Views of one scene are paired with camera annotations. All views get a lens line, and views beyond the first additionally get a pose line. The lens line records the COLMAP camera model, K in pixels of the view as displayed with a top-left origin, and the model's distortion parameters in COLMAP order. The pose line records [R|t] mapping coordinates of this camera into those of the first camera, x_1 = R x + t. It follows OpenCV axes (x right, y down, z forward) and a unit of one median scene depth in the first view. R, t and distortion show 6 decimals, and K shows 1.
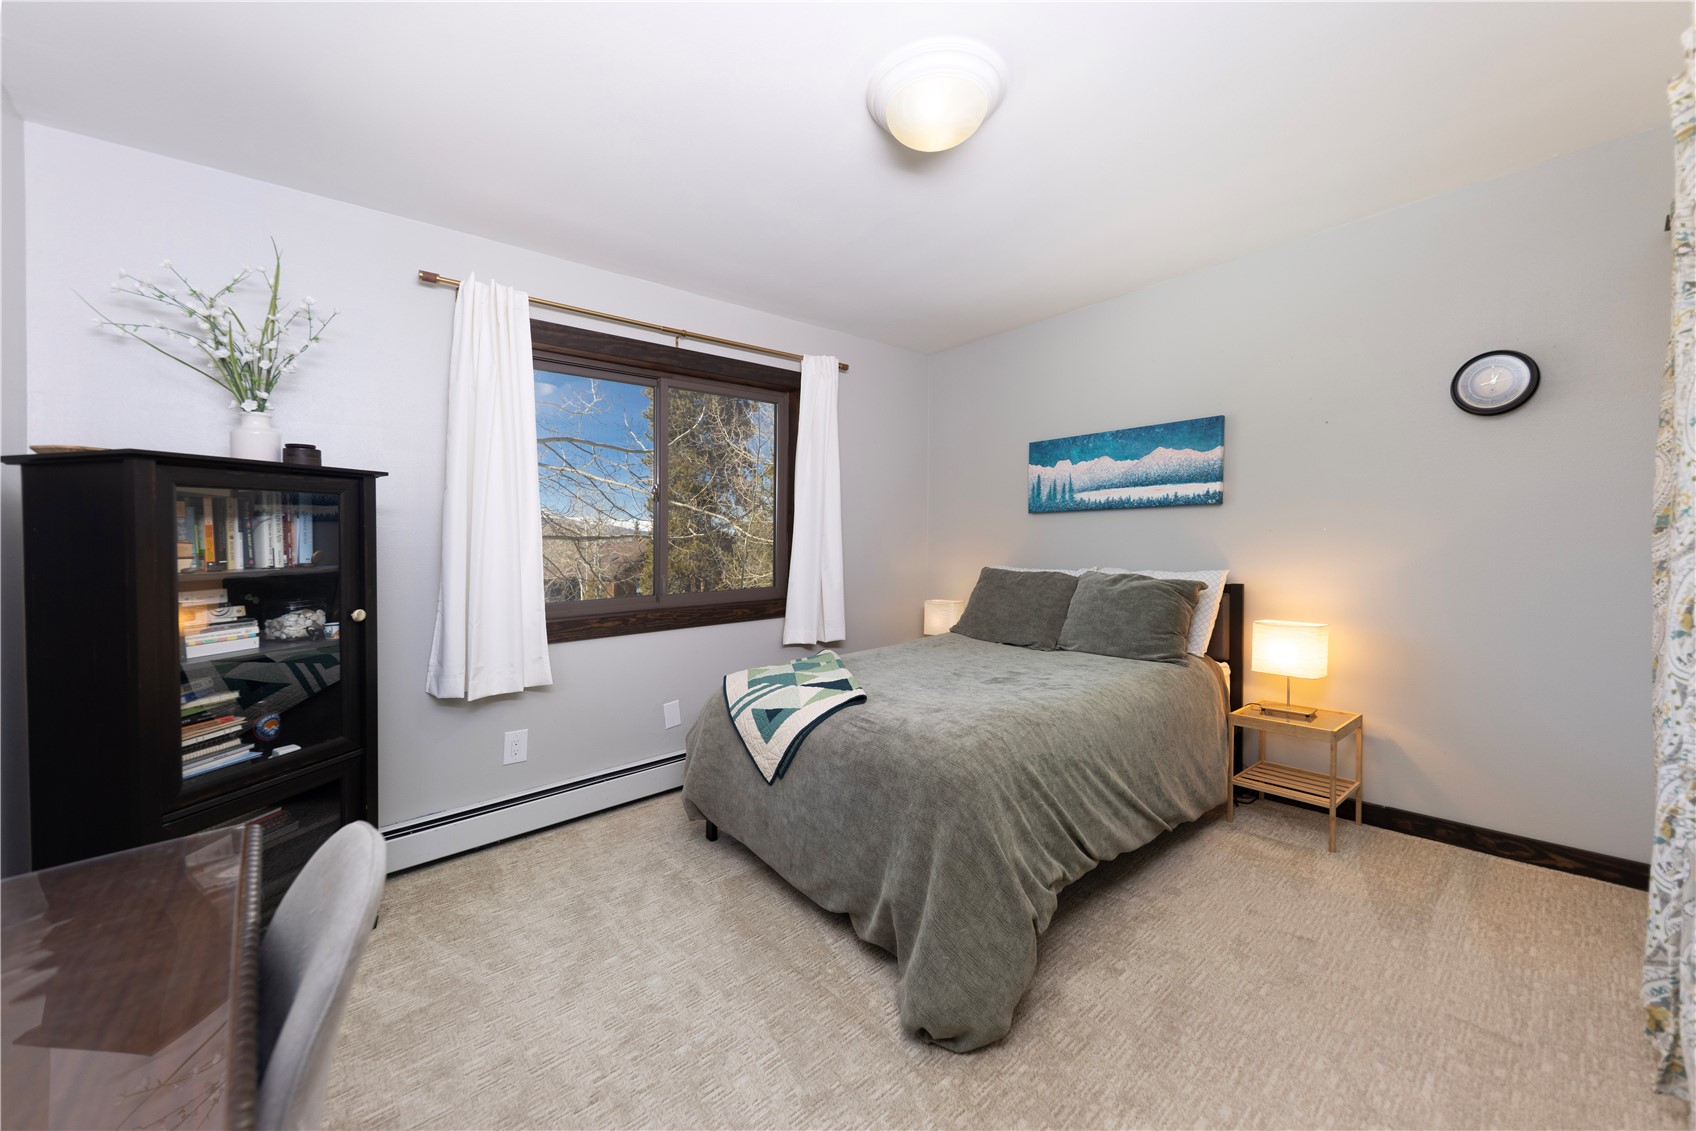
lens RADIAL K [[657.1, 0, 845.5], [0, 657.1, 540.0], [0, 0, 1]] dist [-0.001128, -0.000232]
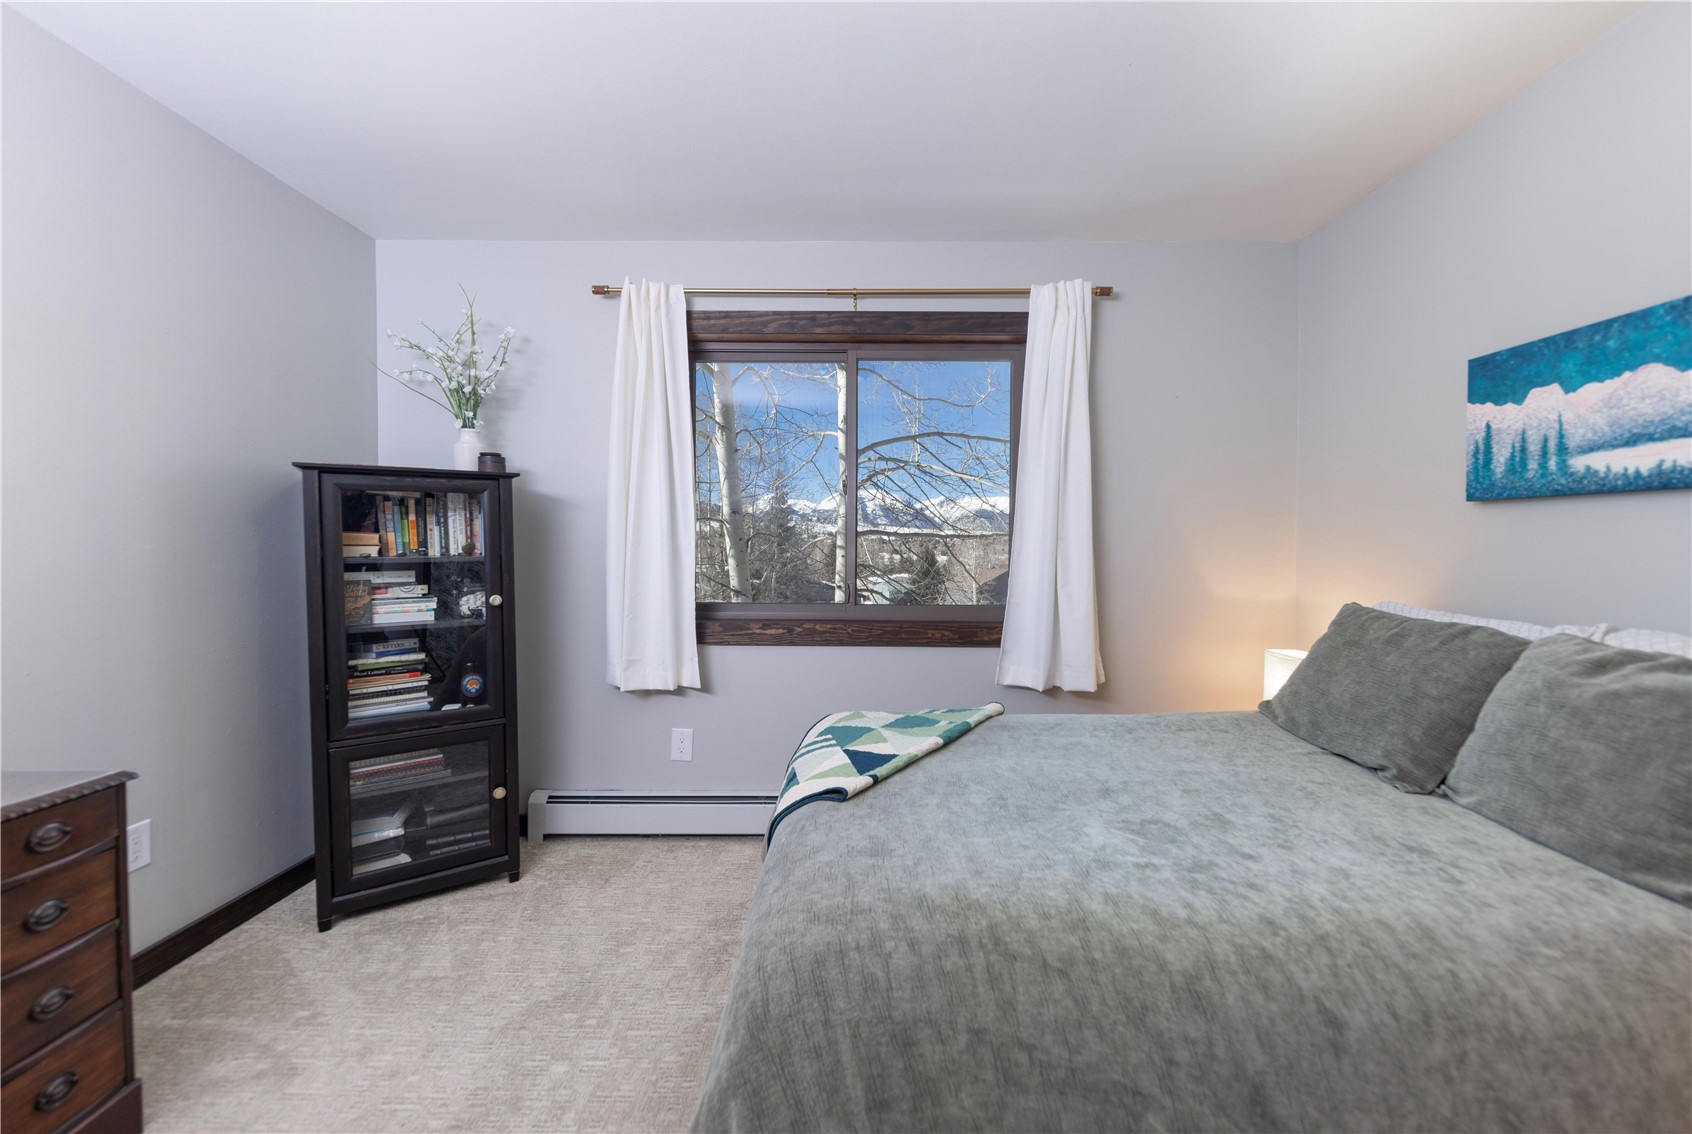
lens RADIAL K [[683.6, 0, 847.8], [0, 683.6, 530.4], [0, 0, 1]] dist [0.002724, -0.000265]
pose [[0.740039, 0.012698, -0.672444, 0.354635], [-0.020309, 0.999788, -0.003471, -0.009812], [0.672257, 0.016225, 0.740140, 0.377716]]
